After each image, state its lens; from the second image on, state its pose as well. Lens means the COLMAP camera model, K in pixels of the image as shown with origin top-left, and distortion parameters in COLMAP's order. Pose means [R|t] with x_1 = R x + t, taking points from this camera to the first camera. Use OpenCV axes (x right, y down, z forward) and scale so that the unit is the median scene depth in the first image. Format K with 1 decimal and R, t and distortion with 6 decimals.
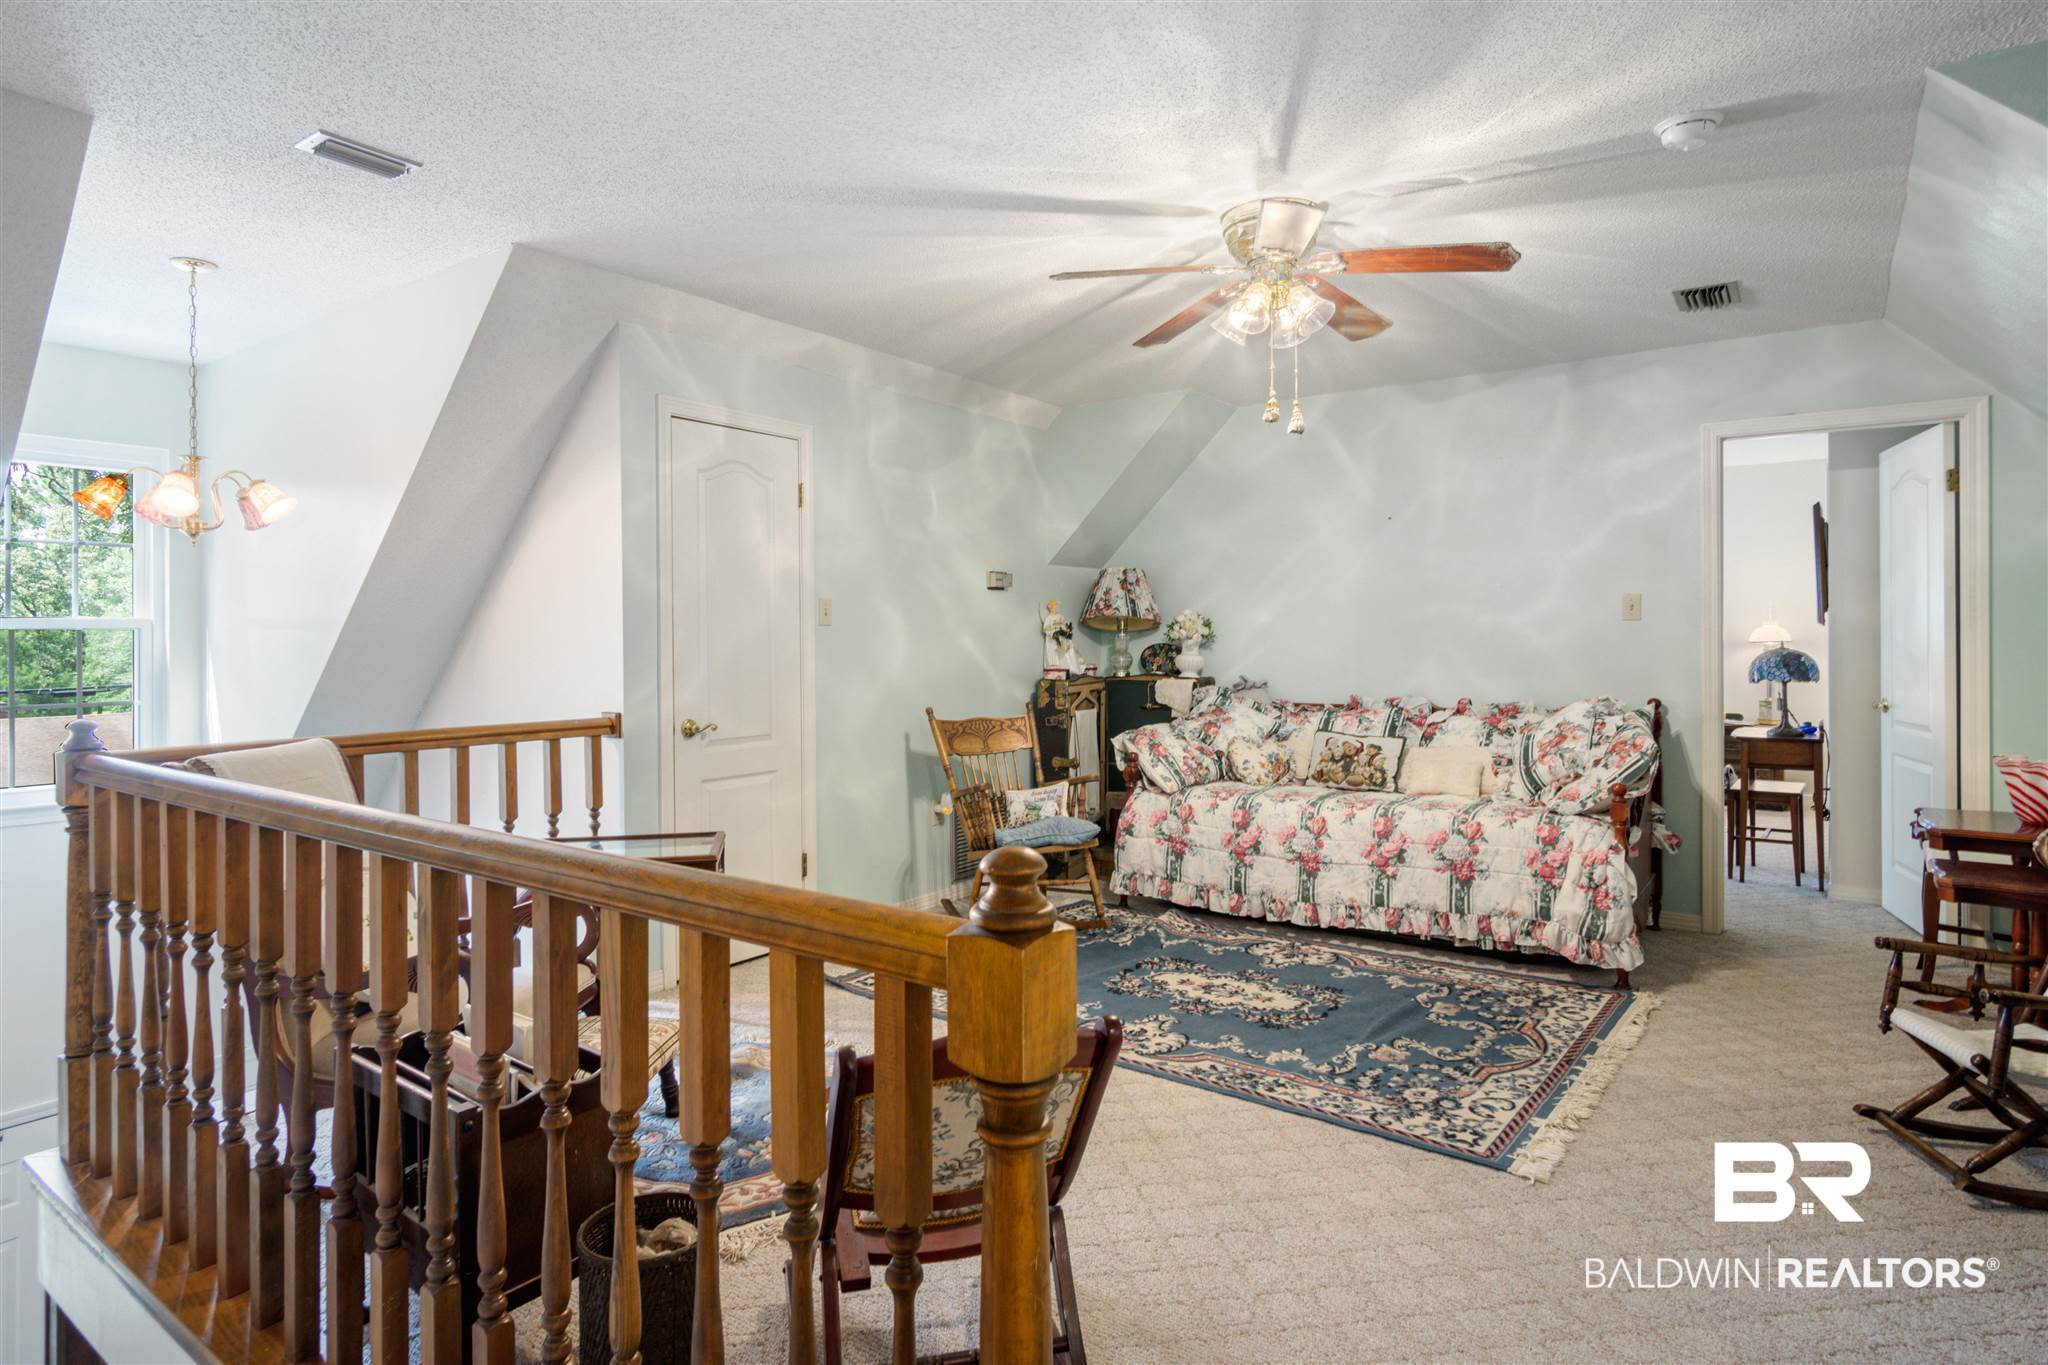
lens RADIAL K [[1105.1, 0, 985.1], [0, 1105.1, 637.7], [0, 0, 1]] dist [-0.008976, 0.006600]
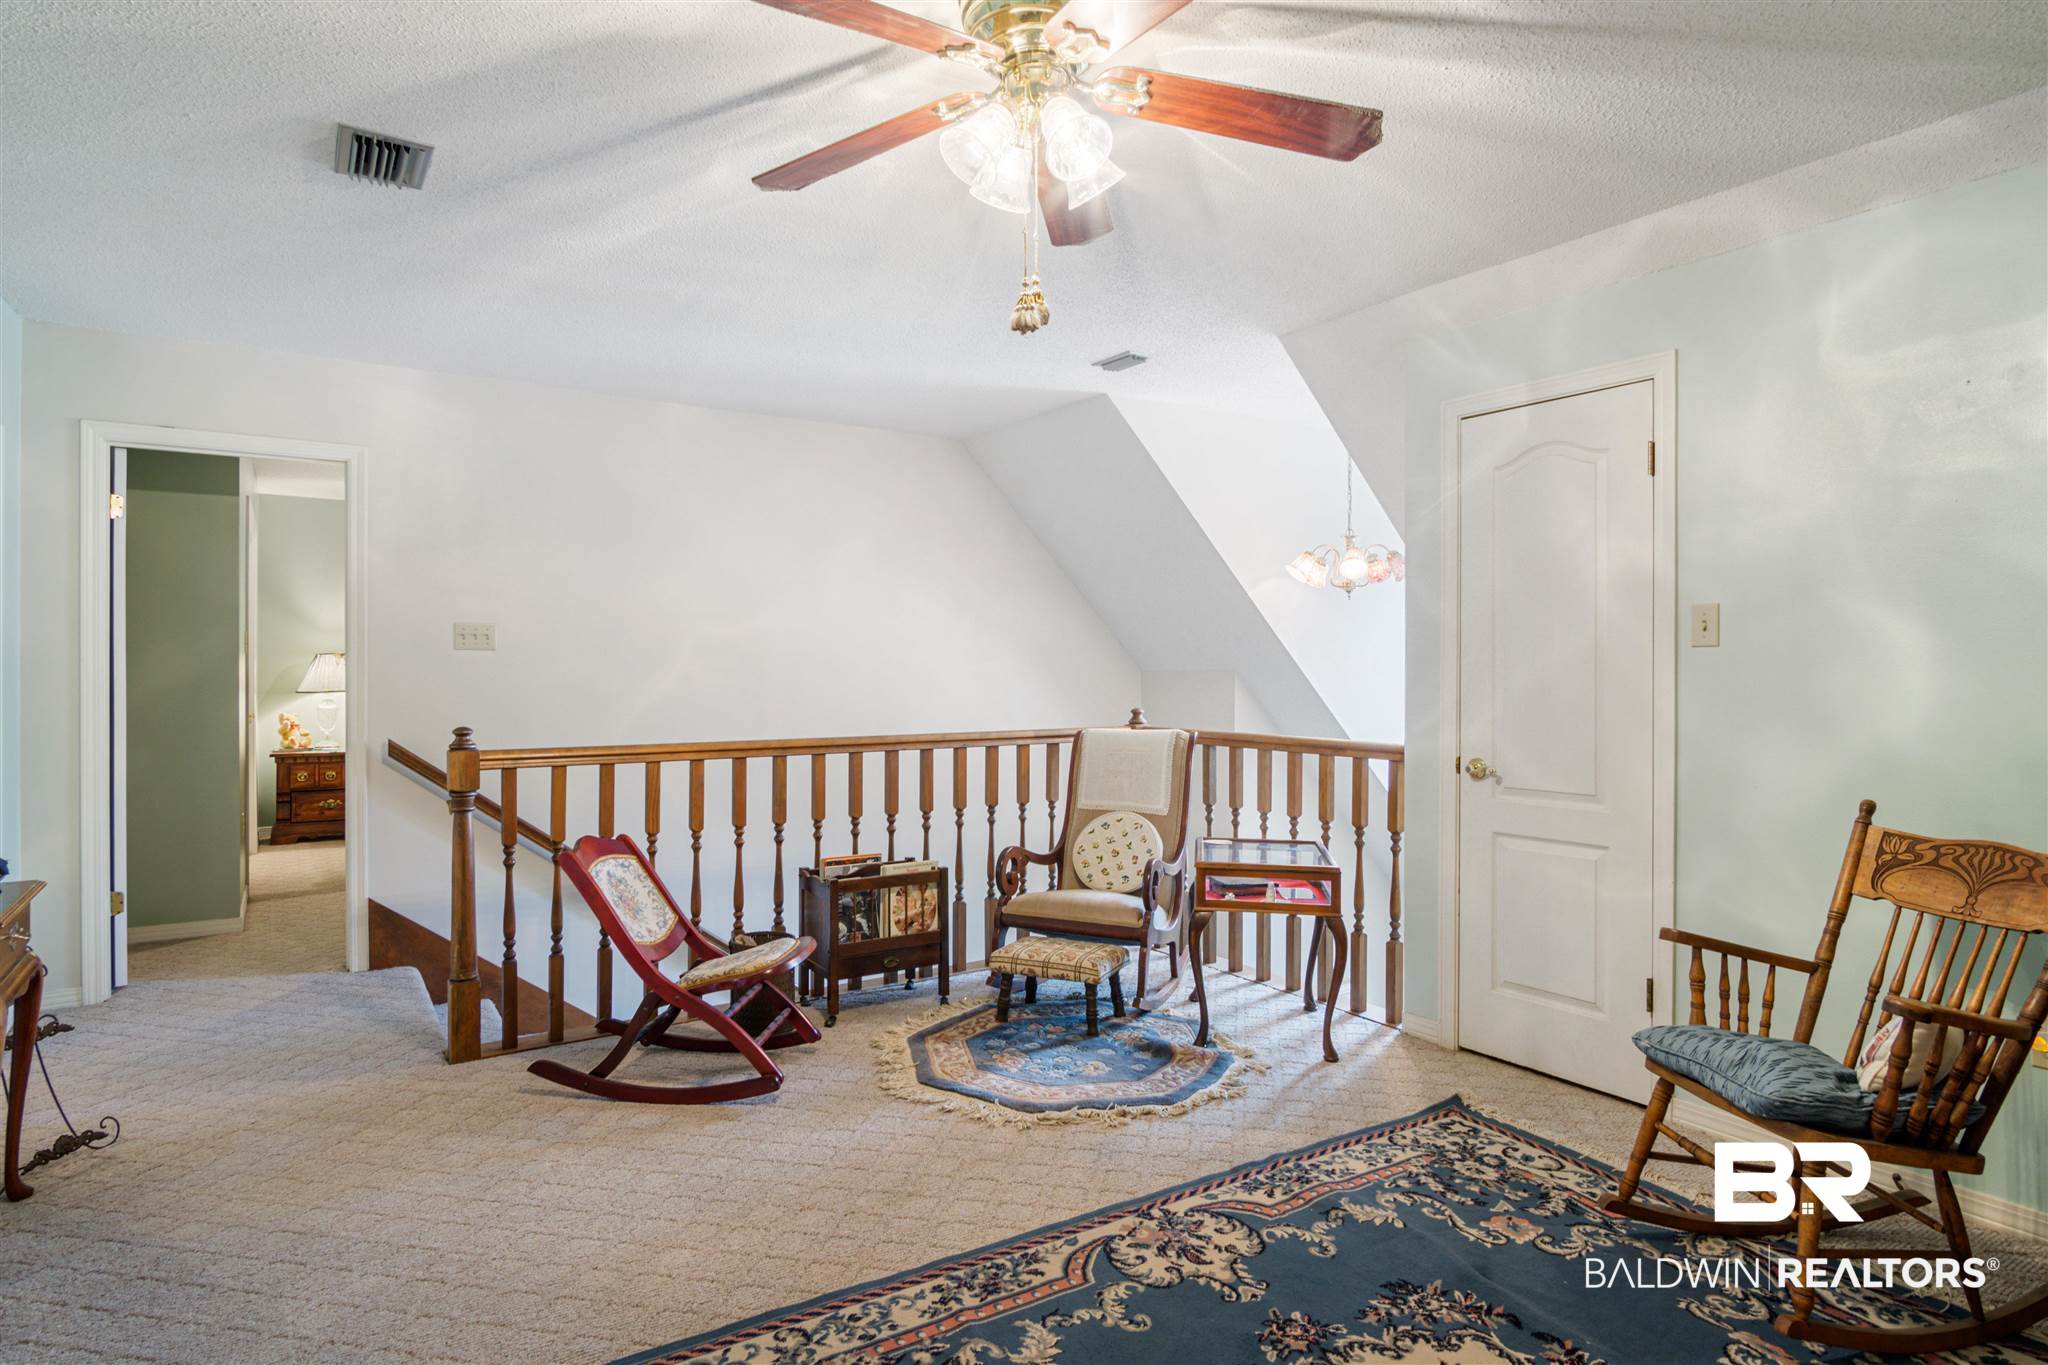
lens RADIAL K [[1105.1, 0, 1019.3], [0, 1105.1, 673.7], [0, 0, 1]] dist [-0.008976, 0.006600]
pose [[-0.326291, 0.011812, -0.945196, 0.843327], [0.003812, 0.999930, 0.011180, -0.004780], [0.945262, 0.000045, -0.326313, 1.173270]]
